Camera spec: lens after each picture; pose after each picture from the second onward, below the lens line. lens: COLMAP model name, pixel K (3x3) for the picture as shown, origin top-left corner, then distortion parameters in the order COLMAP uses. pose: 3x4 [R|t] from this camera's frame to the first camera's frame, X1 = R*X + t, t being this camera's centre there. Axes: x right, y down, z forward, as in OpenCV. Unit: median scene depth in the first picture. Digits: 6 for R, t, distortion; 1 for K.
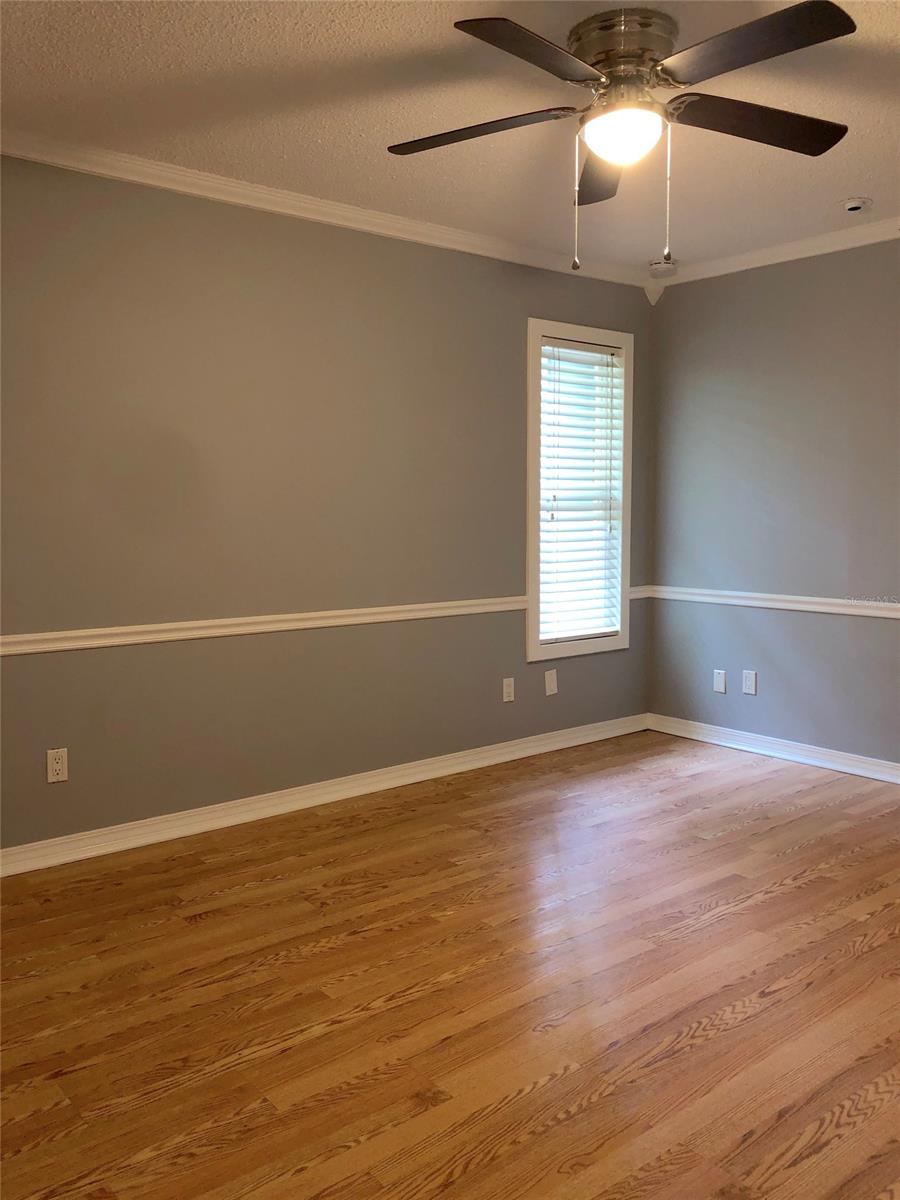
lens RADIAL K [[991.2, 0, 456.6], [0, 991.2, 594.9], [0, 0, 1]] dist [0.022299, -0.009999]
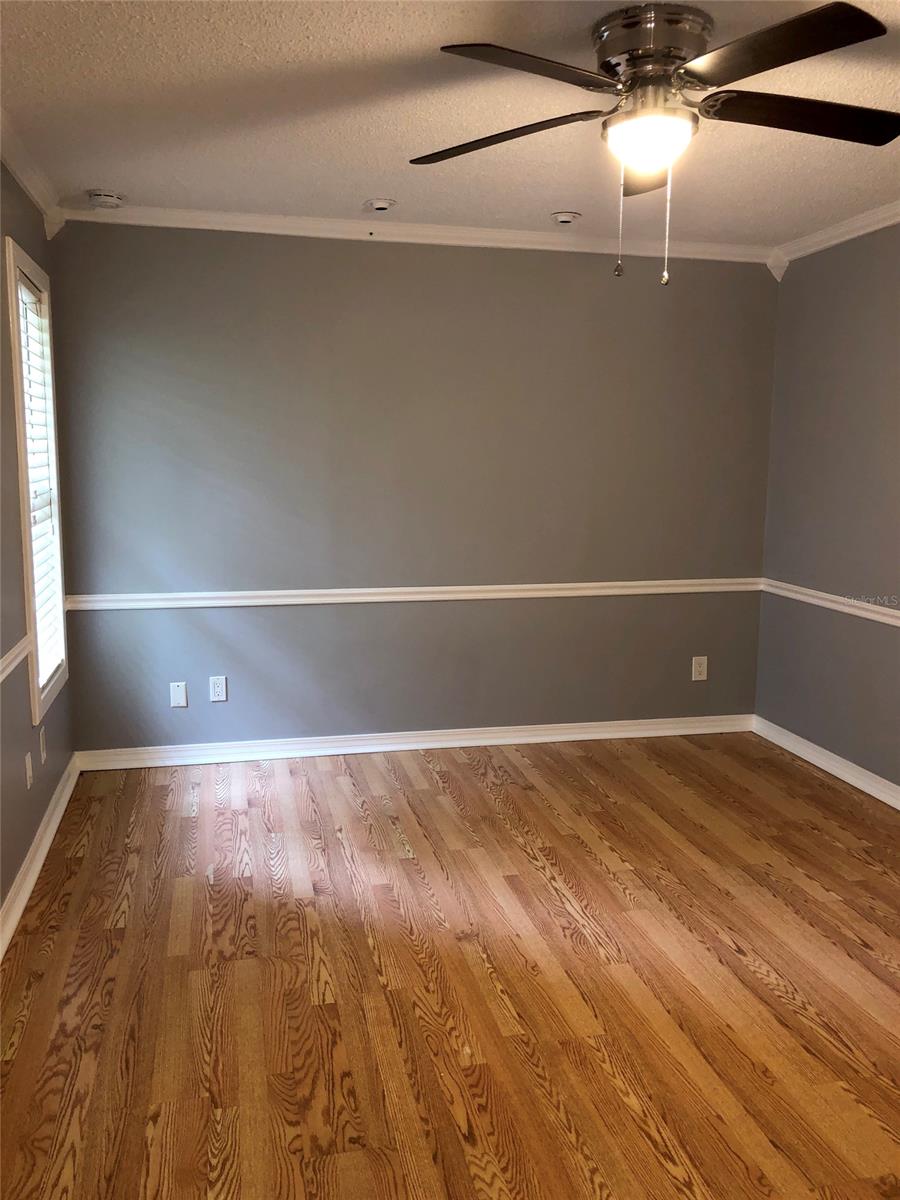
lens RADIAL K [[991.2, 0, 456.6], [0, 991.2, 594.9], [0, 0, 1]] dist [0.022299, -0.009999]
pose [[0.449110, -0.126744, 0.884441, -0.530051], [0.072337, 0.991796, 0.105396, -0.102602], [-0.890544, 0.016643, 0.454594, 0.498155]]
